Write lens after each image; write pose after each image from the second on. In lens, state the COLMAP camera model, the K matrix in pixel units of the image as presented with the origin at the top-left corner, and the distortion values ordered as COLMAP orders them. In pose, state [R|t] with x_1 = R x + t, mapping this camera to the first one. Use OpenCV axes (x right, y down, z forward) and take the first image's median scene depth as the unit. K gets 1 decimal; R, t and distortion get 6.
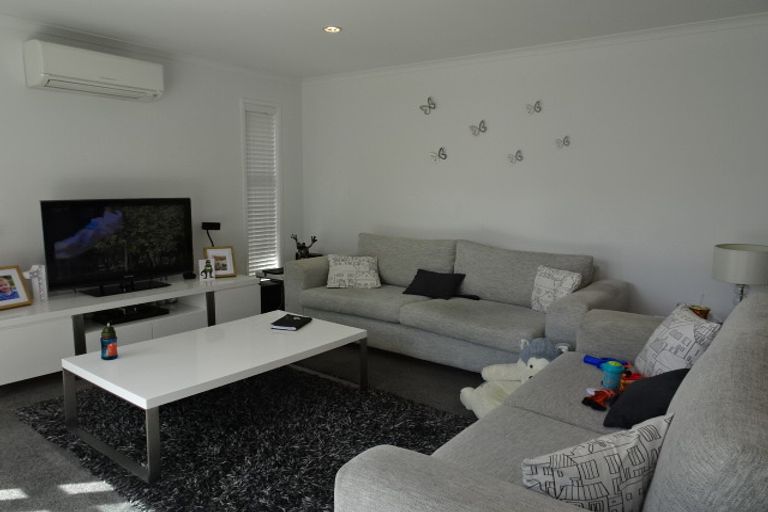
lens RADIAL K [[551.0, 0, 379.5], [0, 551.0, 255.9], [0, 0, 1]] dist [0.052806, 0.002271]
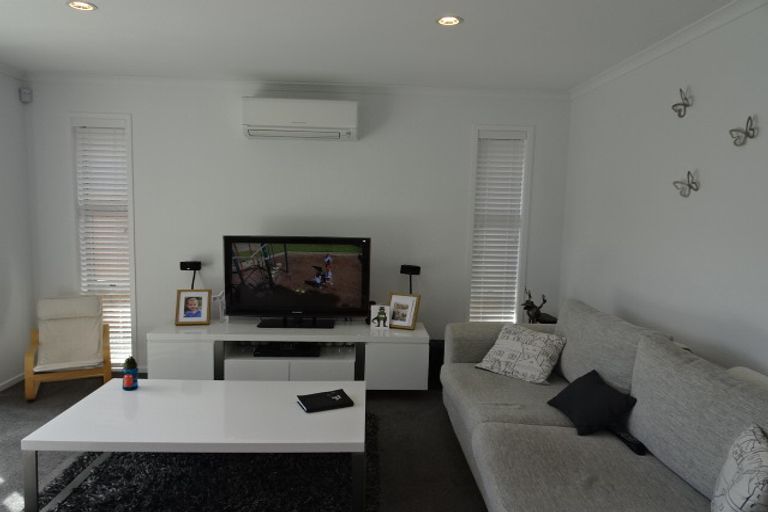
lens RADIAL K [[551.0, 0, 379.5], [0, 551.0, 255.9], [0, 0, 1]] dist [0.052806, 0.002271]
pose [[0.659754, 0.070377, -0.748179, 0.358768], [-0.117551, 0.993014, -0.010251, -0.065891], [0.742230, 0.094712, 0.663418, 0.393632]]
